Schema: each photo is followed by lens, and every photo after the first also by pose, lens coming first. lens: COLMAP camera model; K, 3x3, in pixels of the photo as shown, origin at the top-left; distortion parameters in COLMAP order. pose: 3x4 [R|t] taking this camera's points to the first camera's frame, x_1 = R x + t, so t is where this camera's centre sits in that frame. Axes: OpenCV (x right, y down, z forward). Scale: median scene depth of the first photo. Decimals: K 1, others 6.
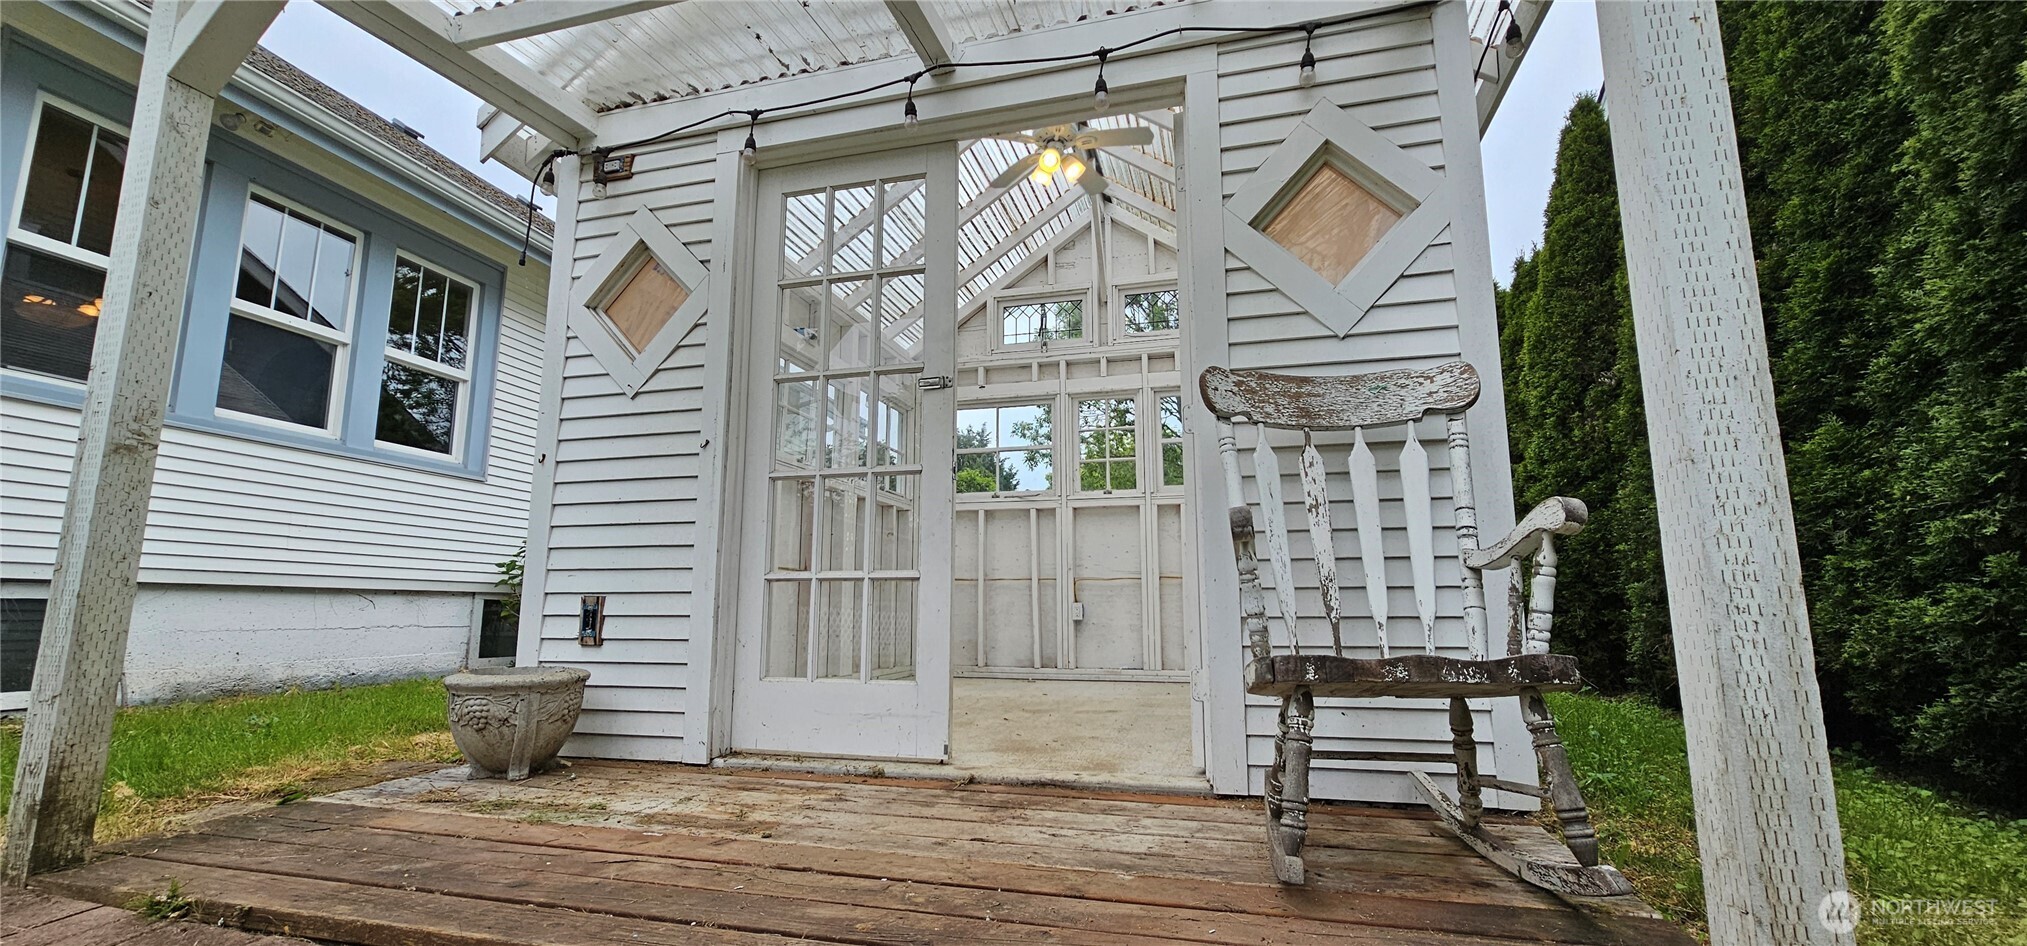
lens RADIAL K [[826.4, 0, 1013.5], [0, 826.4, 482.2], [0, 0, 1]] dist [0.000661, 0.000241]
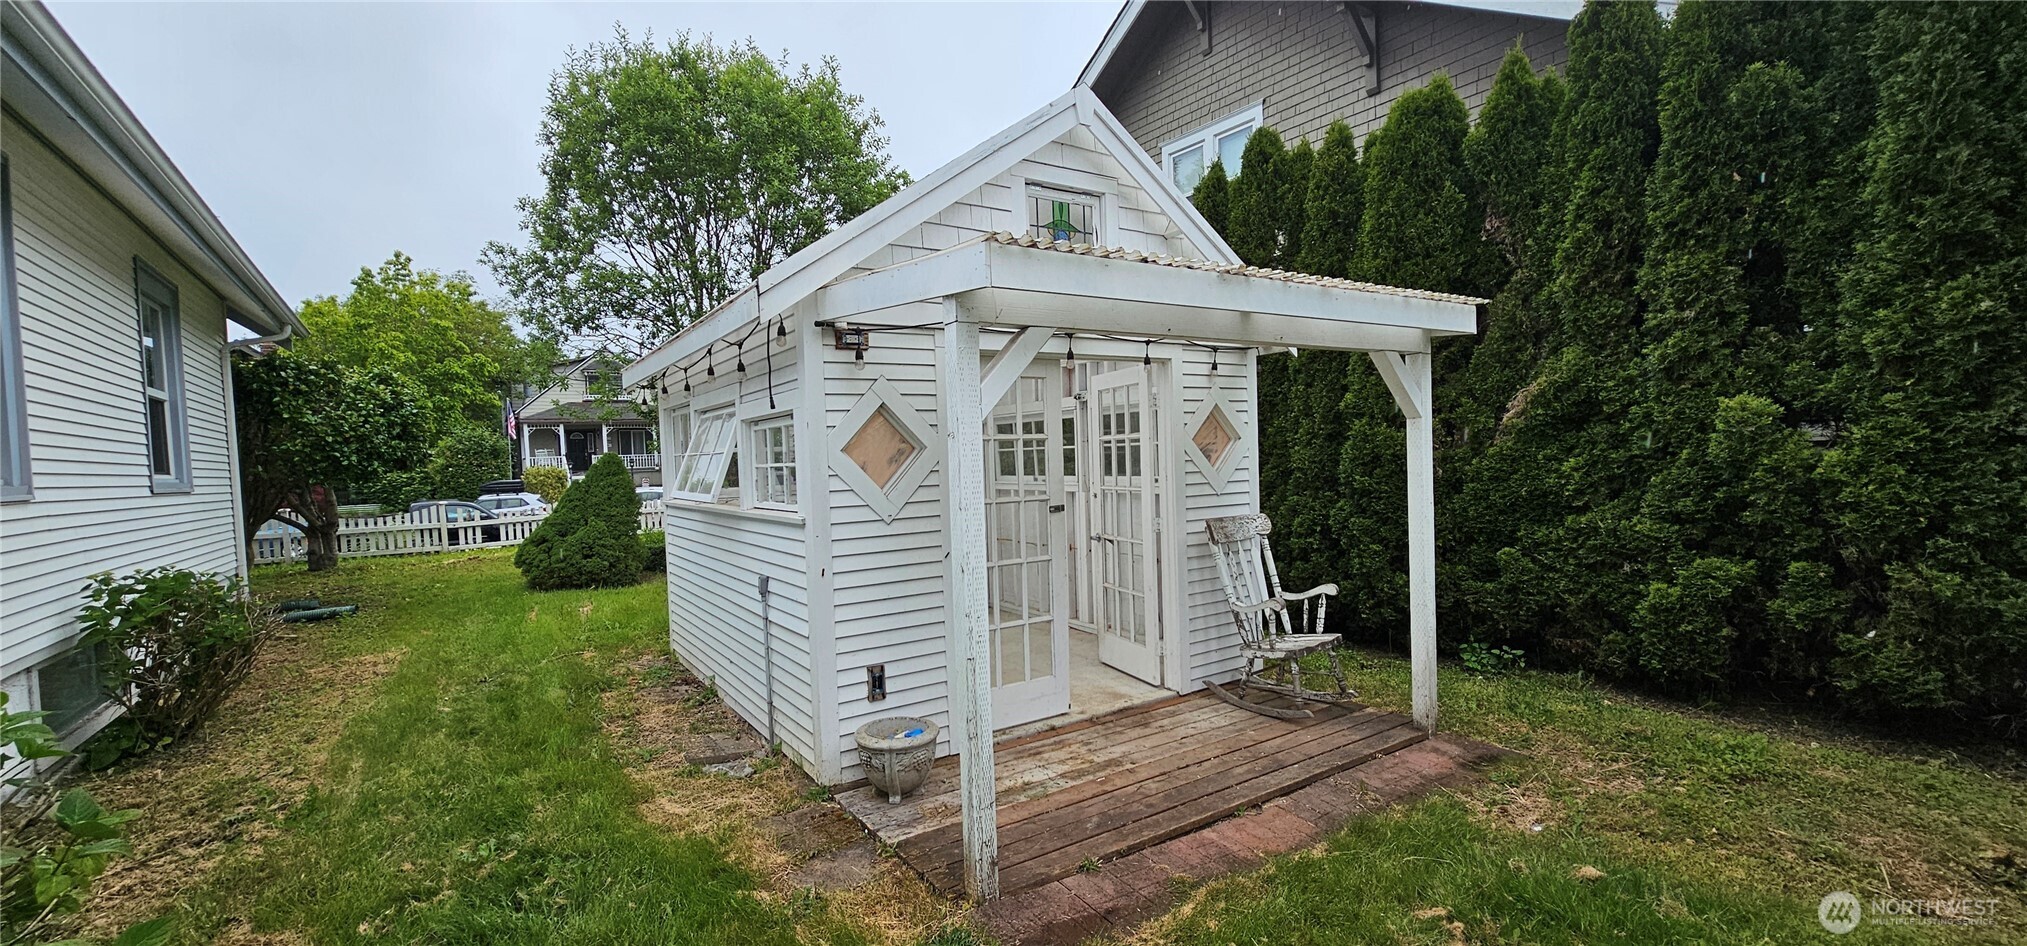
lens RADIAL K [[826.4, 0, 1013.5], [0, 826.4, 482.2], [0, 0, 1]] dist [0.000661, 0.000241]
pose [[0.650446, -0.050504, 0.757872, -1.207755], [-0.086360, 0.986399, 0.139852, -0.336149], [-0.754627, -0.156416, 0.637237, -0.029834]]
